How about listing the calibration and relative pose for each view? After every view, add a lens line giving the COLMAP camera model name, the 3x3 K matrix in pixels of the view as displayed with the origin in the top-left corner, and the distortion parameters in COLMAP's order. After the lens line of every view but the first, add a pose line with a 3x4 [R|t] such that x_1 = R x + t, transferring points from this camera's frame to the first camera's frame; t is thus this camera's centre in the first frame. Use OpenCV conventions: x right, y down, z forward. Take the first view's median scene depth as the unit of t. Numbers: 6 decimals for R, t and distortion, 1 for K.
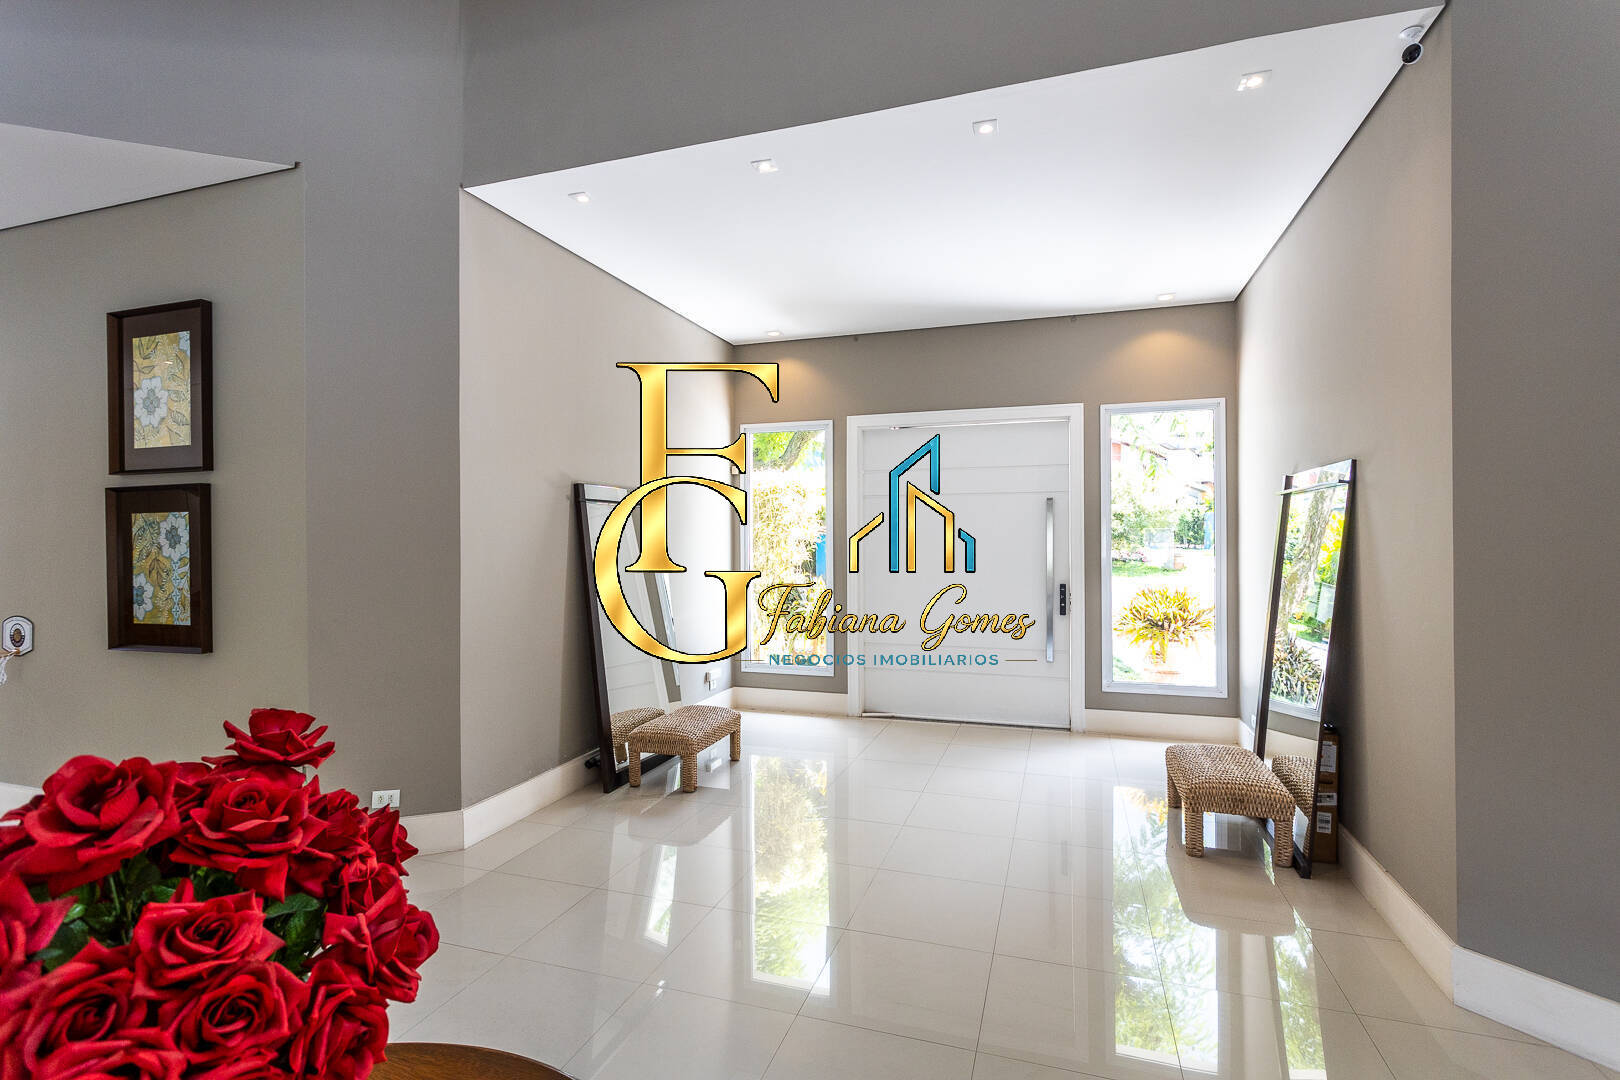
lens RADIAL K [[766.8, 0, 808.1], [0, 766.8, 533.9], [0, 0, 1]] dist [0.001953, 0.001446]
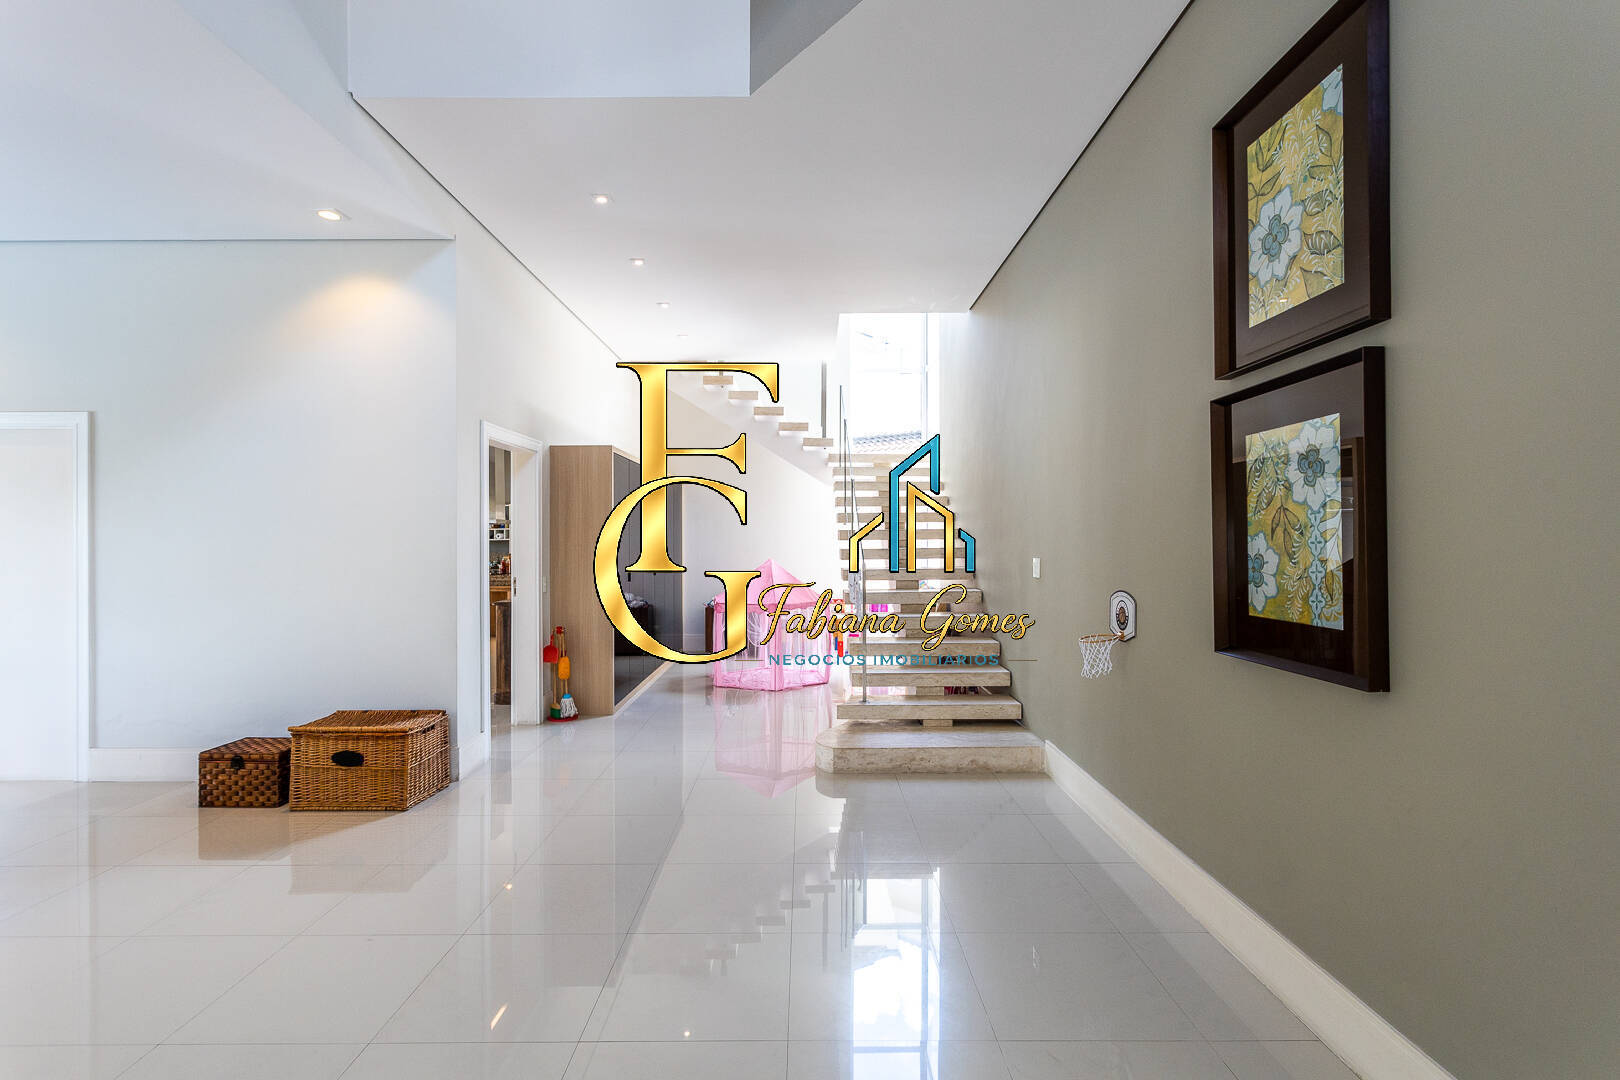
lens RADIAL K [[766.8, 0, 802.1], [0, 766.8, 540.6], [0, 0, 1]] dist [0.001953, 0.001446]
pose [[0.319421, 0.006214, -0.947593, -0.419078], [0.006743, 0.999938, 0.008831, 0.049872], [0.947589, -0.009211, 0.319359, 0.475941]]
